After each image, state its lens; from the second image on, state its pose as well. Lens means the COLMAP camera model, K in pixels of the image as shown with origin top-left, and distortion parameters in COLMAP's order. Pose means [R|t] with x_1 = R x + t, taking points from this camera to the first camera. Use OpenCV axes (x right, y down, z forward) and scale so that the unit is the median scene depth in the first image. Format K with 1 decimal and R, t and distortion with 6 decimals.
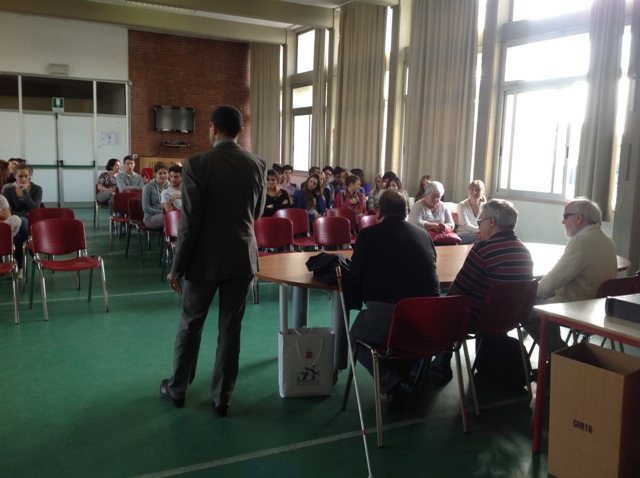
lens RADIAL K [[607.0, 0, 333.1], [0, 607.0, 240.4], [0, 0, 1]] dist [0.136070, -0.305671]
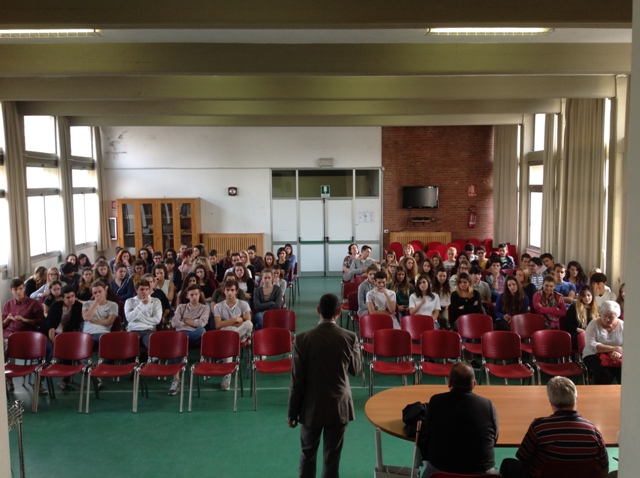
lens RADIAL K [[607.0, 0, 333.1], [0, 607.0, 240.4], [0, 0, 1]] dist [0.136070, -0.305671]
pose [[0.891561, 0.000950, -0.452900, 0.106273], [-0.026646, 0.998376, -0.050360, -0.065023], [0.452117, 0.056967, 0.890138, -0.046958]]
